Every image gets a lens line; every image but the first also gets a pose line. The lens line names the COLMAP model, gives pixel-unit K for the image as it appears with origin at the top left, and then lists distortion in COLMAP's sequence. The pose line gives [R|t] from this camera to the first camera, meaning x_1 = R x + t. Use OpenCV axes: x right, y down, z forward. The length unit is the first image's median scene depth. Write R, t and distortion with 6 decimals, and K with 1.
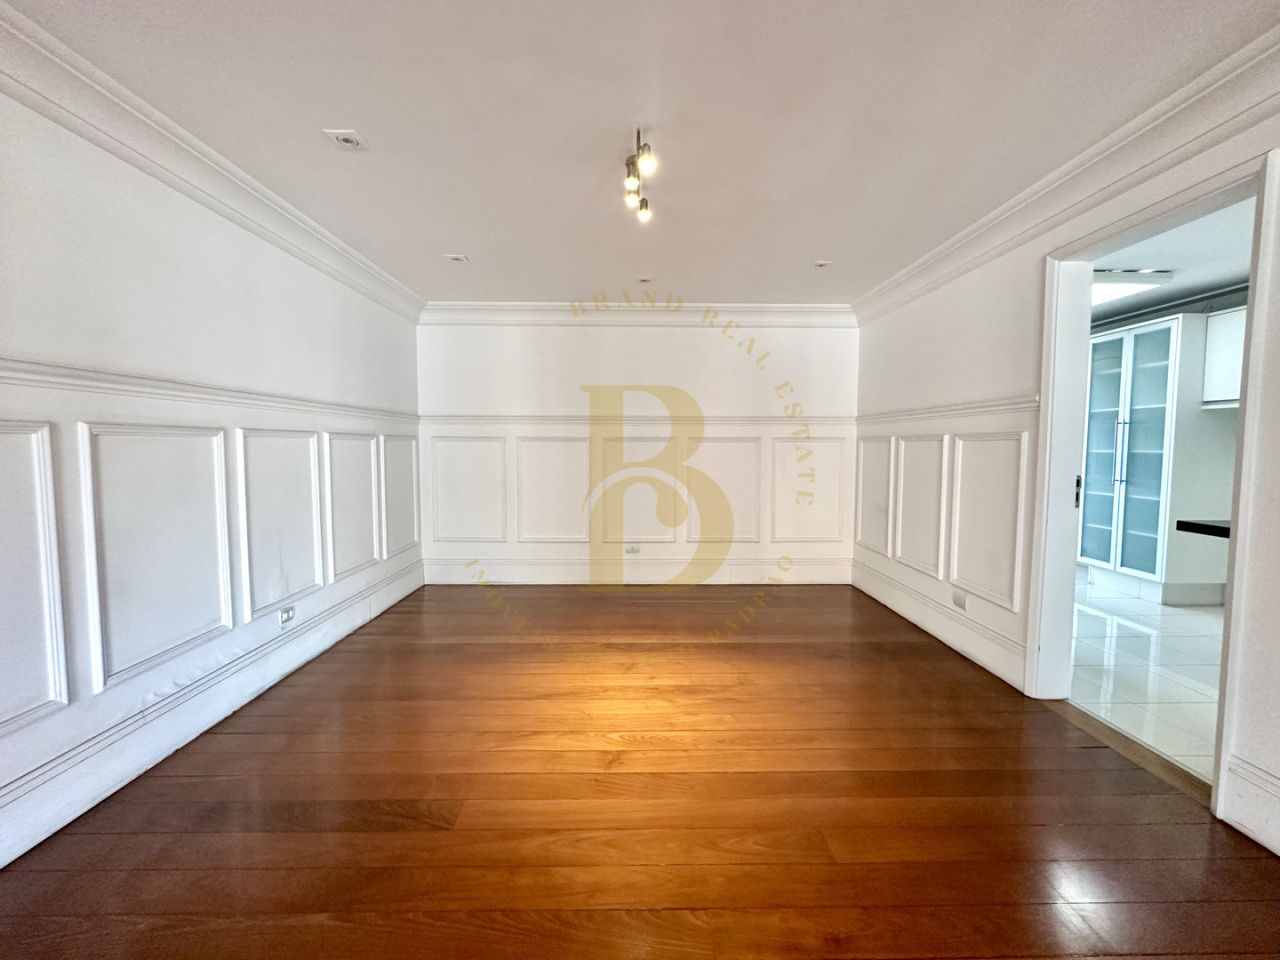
lens RADIAL K [[539.6, 0, 639.4], [0, 539.6, 479.1], [0, 0, 1]] dist [0.001248, 0.000632]
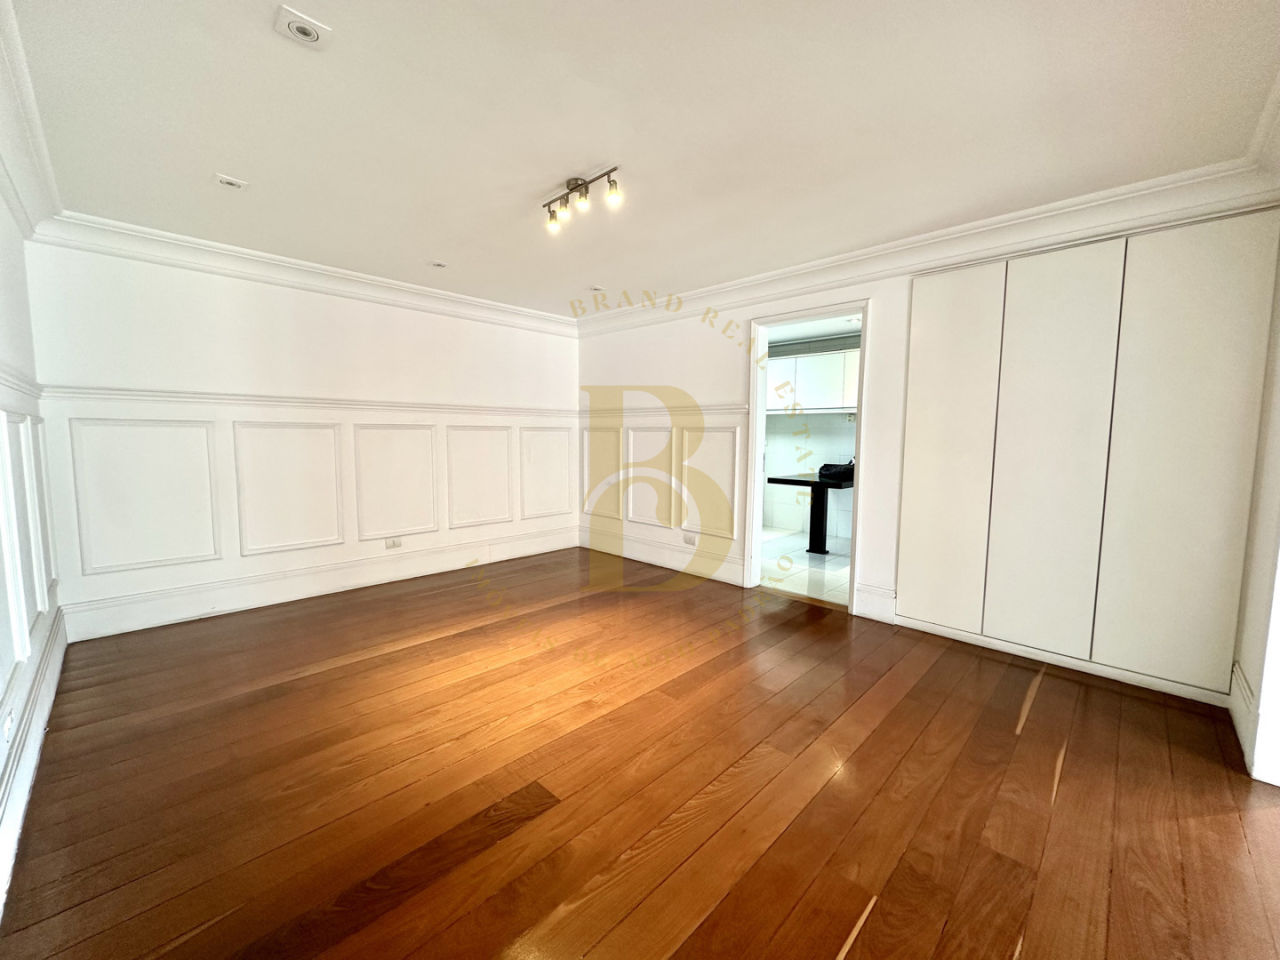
lens RADIAL K [[508.3, 0, 638.9], [0, 508.3, 480.1], [0, 0, 1]] dist [-0.000962, -0.000693]
pose [[0.709462, -0.057806, 0.702369, -0.463494], [0.038215, 0.998320, 0.043562, -0.004718], [-0.703707, -0.004064, 0.710479, 0.102607]]
